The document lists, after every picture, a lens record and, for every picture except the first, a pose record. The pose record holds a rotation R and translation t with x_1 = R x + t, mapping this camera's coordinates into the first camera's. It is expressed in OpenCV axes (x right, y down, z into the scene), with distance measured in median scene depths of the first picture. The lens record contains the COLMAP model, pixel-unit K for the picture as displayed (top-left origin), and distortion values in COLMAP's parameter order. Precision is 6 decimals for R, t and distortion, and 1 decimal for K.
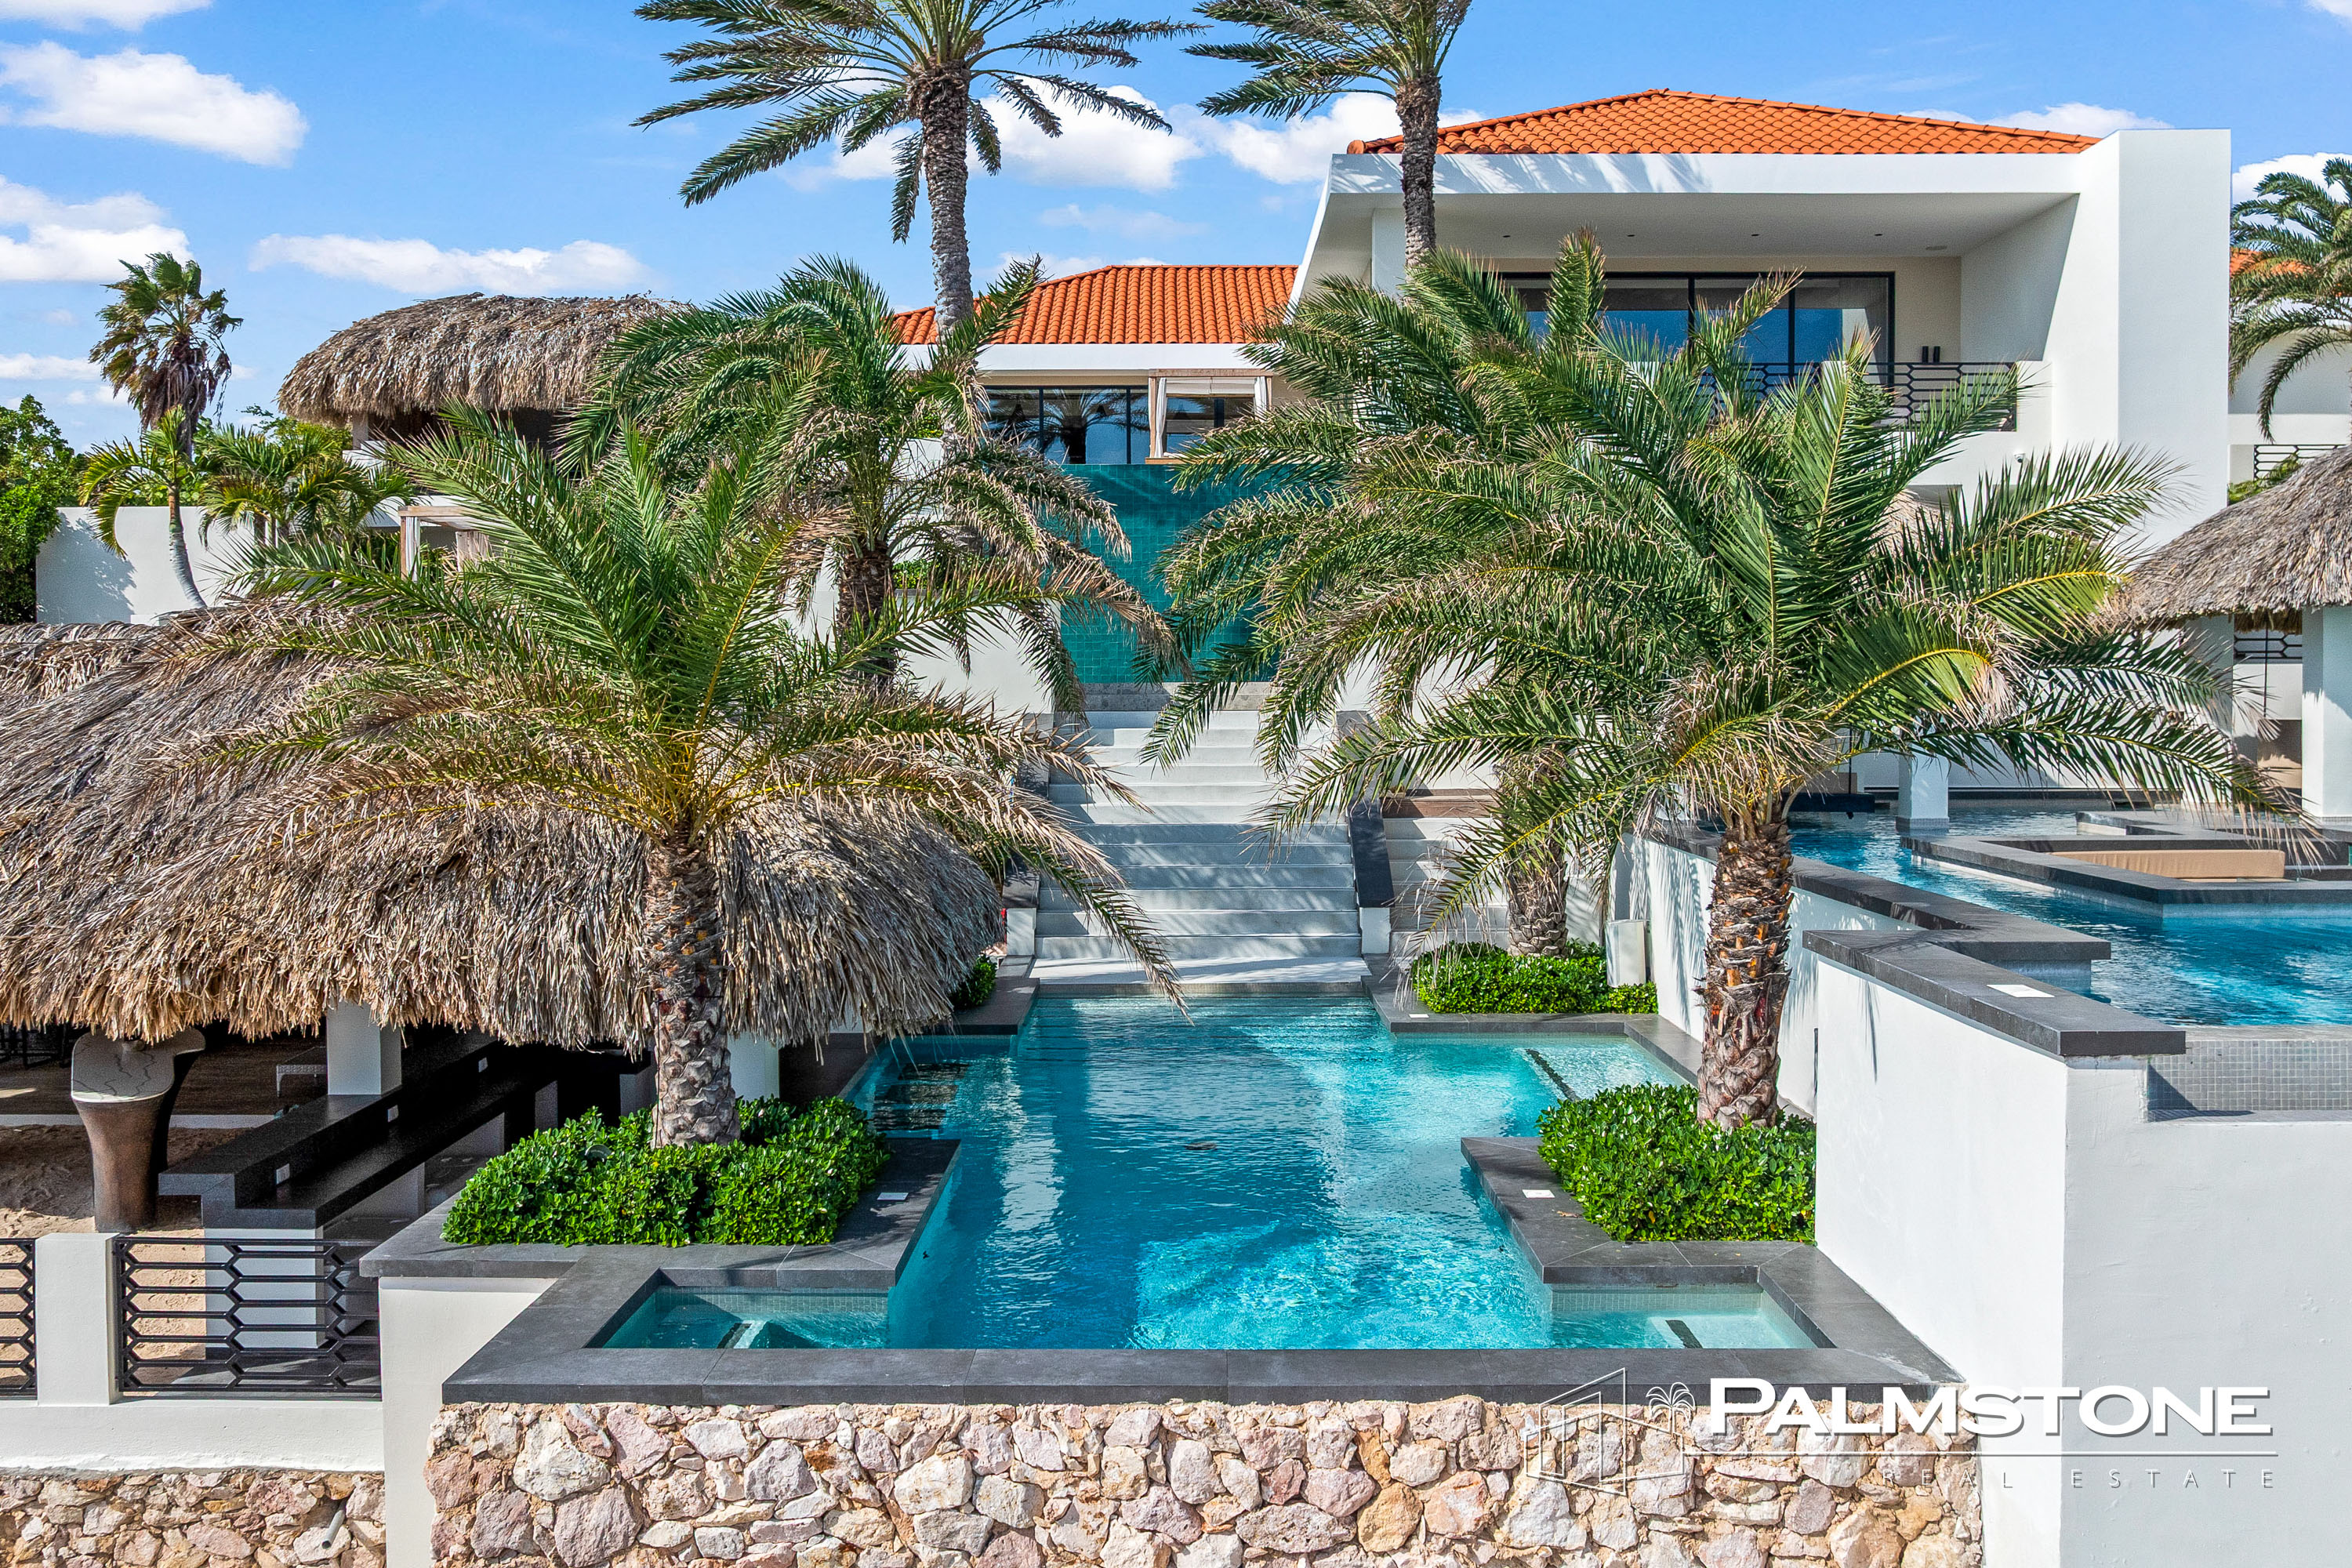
lens RADIAL K [[1990.4, 0, 1120.5], [0, 1990.4, 841.9], [0, 0, 1]] dist [-0.029738, 0.005134]
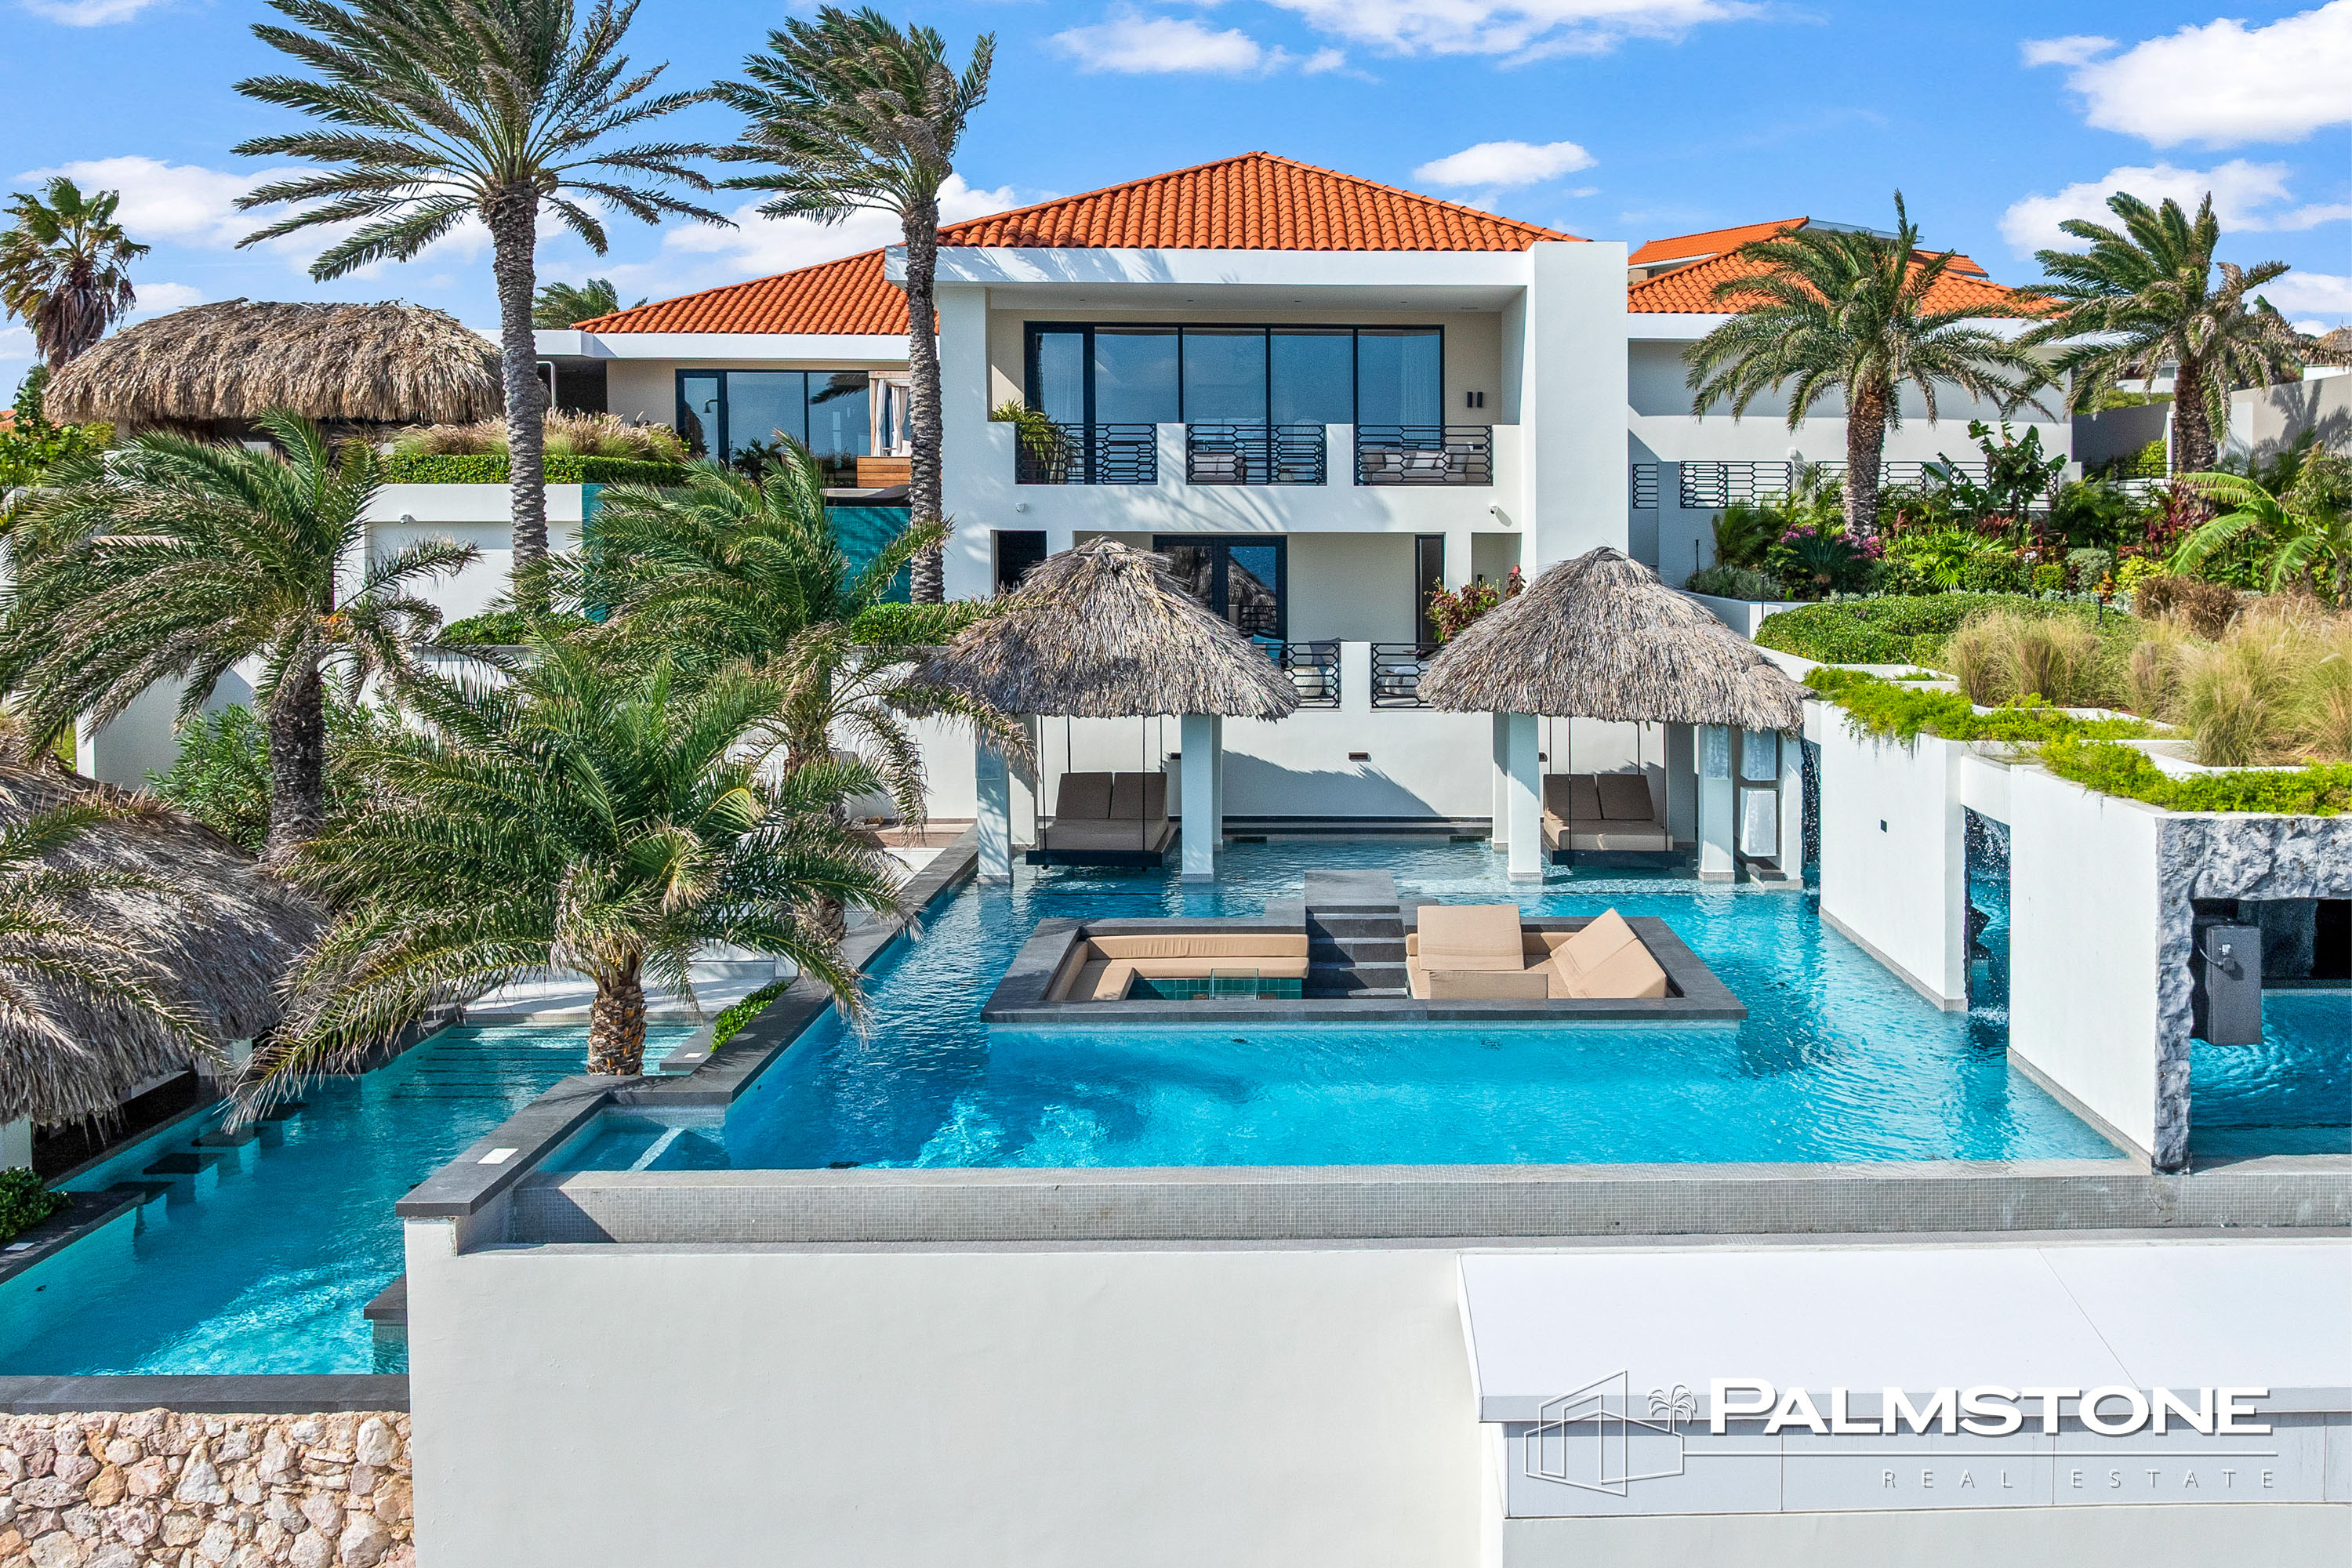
lens RADIAL K [[1990.4, 0, 1354.7], [0, 1990.4, 736.8], [0, 0, 1]] dist [-0.029738, 0.005134]
pose [[0.998059, 0.002287, 0.062232, 0.778826], [-0.003909, 0.999655, 0.025955, -0.229630], [-0.062151, -0.026148, 0.997724, -0.466097]]
